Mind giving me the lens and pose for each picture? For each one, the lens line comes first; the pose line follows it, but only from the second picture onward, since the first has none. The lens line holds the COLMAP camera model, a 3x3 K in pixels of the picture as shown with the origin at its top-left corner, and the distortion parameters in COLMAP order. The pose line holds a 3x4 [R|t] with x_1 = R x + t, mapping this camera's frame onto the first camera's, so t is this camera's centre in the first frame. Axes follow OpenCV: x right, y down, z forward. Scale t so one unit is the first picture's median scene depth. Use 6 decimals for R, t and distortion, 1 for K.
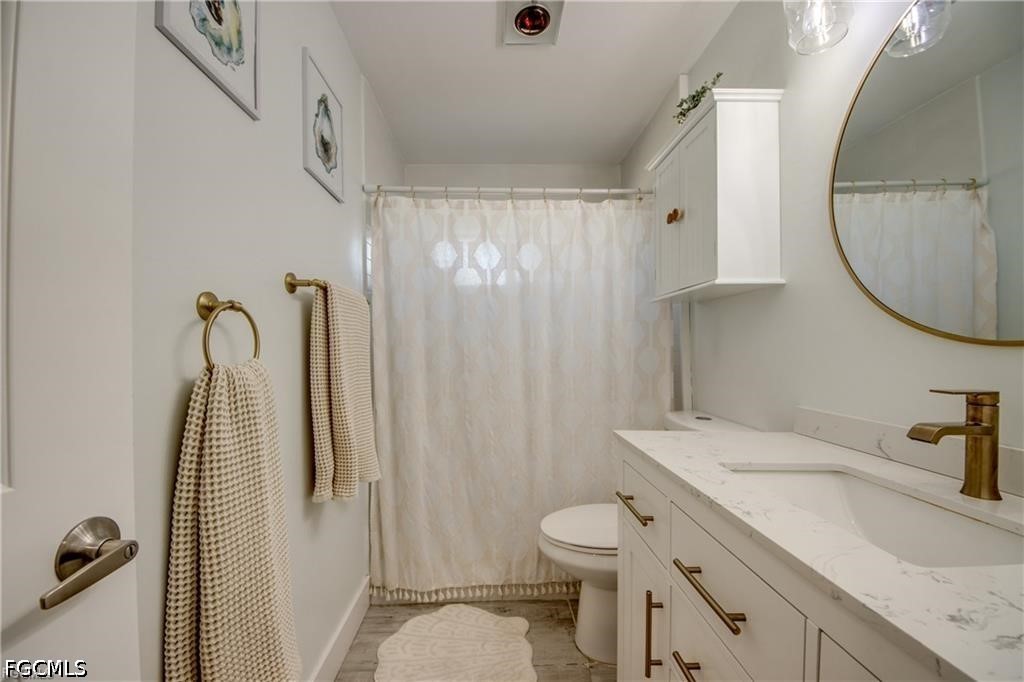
lens RADIAL K [[396.3, 0, 487.5], [0, 396.3, 346.8], [0, 0, 1]] dist [0.021344, -0.017781]
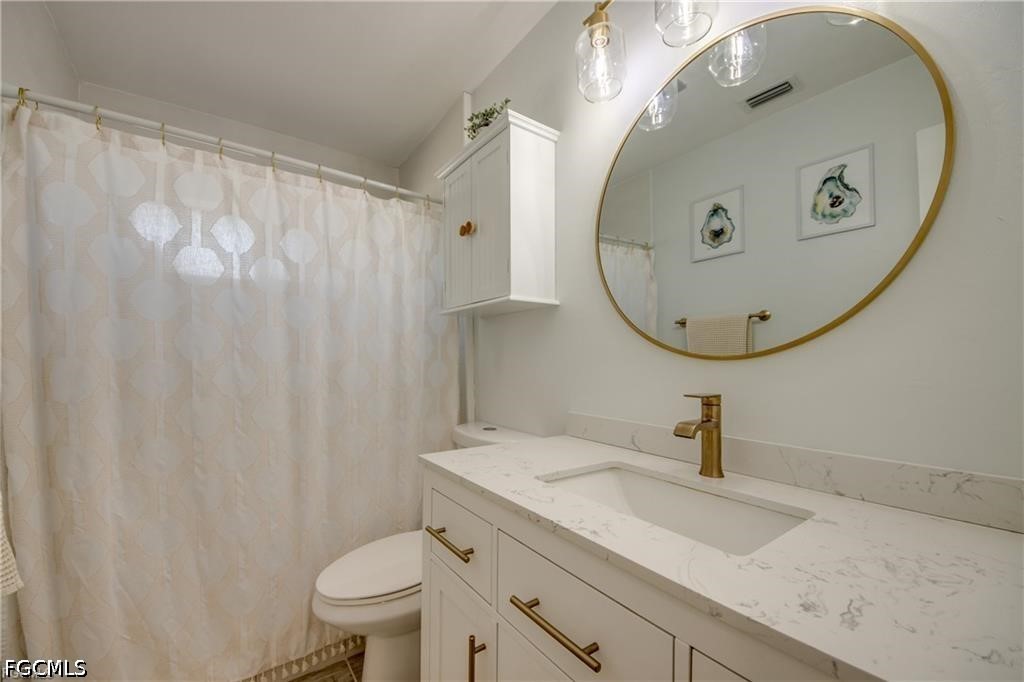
lens RADIAL K [[393.7, 0, 498.5], [0, 393.7, 358.2], [0, 0, 1]] dist [0.033735, -0.026391]
pose [[0.810120, 0.005342, 0.586239, -0.039738], [-0.002260, 0.999980, -0.005990, 0.000678], [-0.586259, 0.003528, 0.810116, 0.143279]]
